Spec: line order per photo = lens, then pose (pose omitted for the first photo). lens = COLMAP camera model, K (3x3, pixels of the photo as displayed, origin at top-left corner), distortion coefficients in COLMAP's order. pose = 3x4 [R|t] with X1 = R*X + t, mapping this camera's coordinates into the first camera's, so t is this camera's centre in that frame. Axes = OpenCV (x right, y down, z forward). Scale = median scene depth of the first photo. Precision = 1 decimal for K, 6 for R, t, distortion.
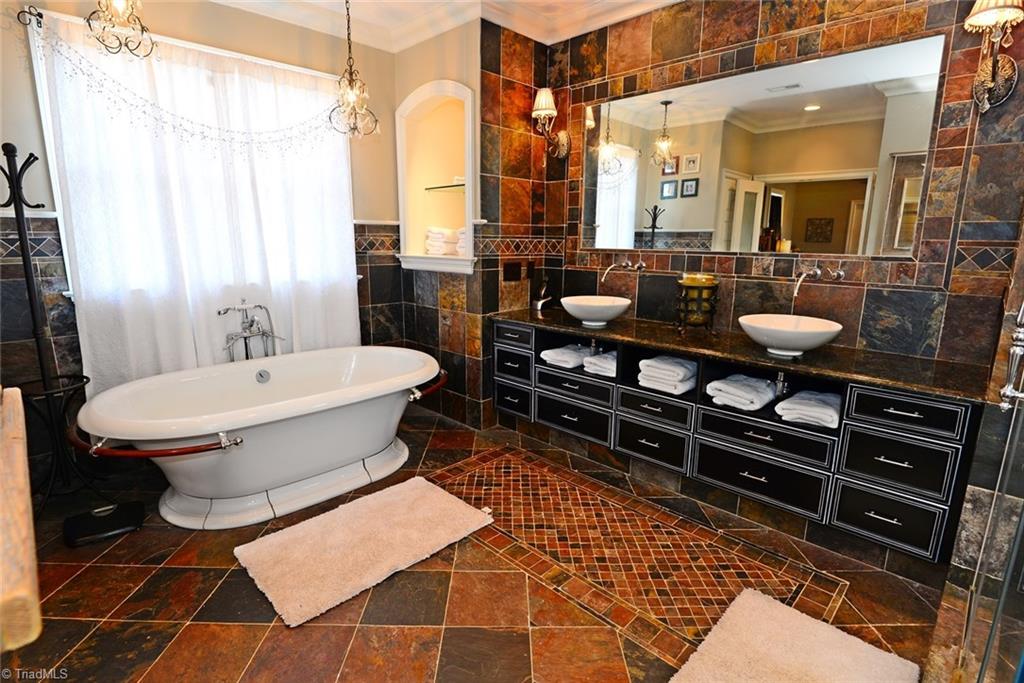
lens RADIAL K [[500.5, 0, 507.5], [0, 500.5, 346.1], [0, 0, 1]] dist [-0.017449, -0.002272]
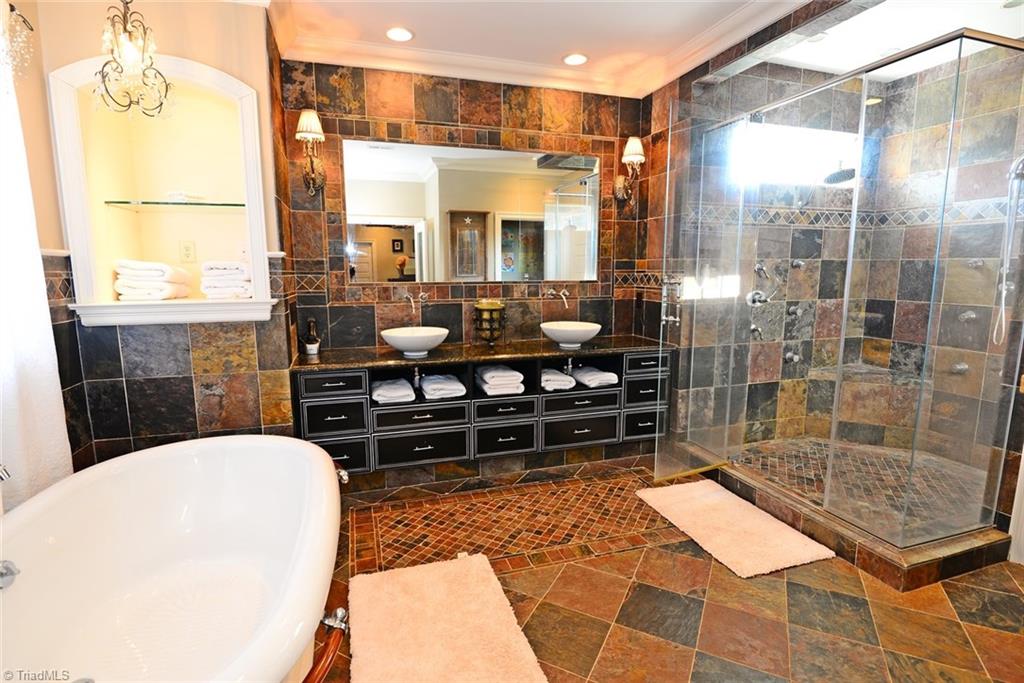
lens RADIAL K [[500.5, 0, 493.6], [0, 500.5, 346.4], [0, 0, 1]] dist [-0.017449, -0.002272]
pose [[0.464368, -0.143647, 0.873915, -0.727358], [0.193930, 0.979304, 0.057923, -0.098159], [-0.864149, 0.142580, 0.482615, 0.393536]]
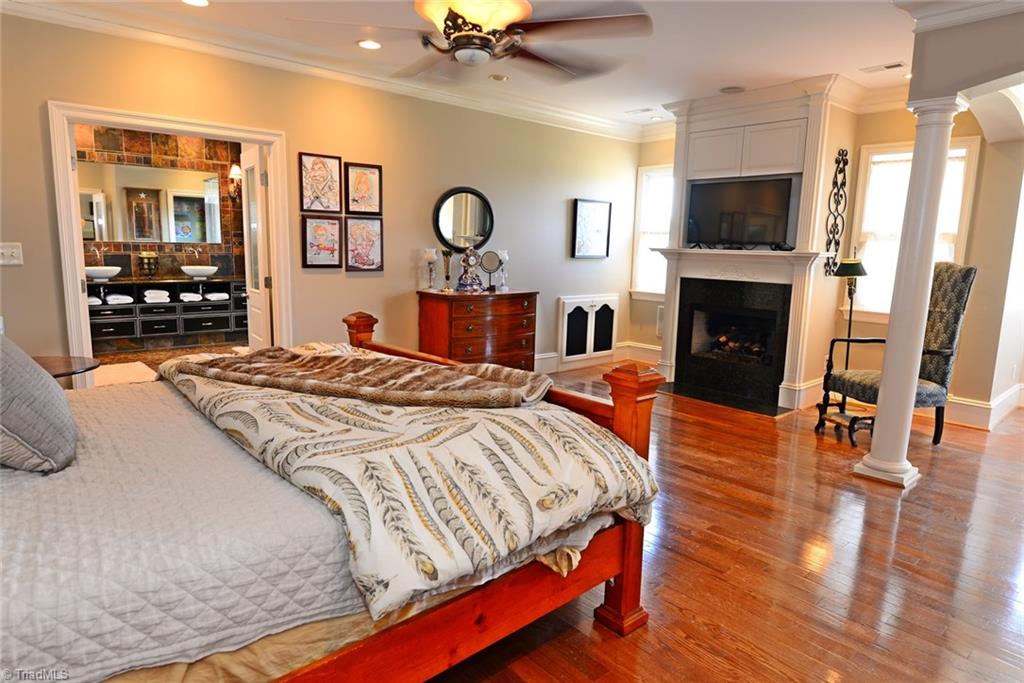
lens RADIAL K [[631.1, 0, 517.2], [0, 631.1, 345.6], [0, 0, 1]] dist [-0.017255, -0.005666]
pose [[0.044470, -0.169517, 0.984523, -2.348186], [0.182122, 0.970360, 0.158852, 0.115713], [-0.982270, 0.172239, 0.074025, -0.748187]]
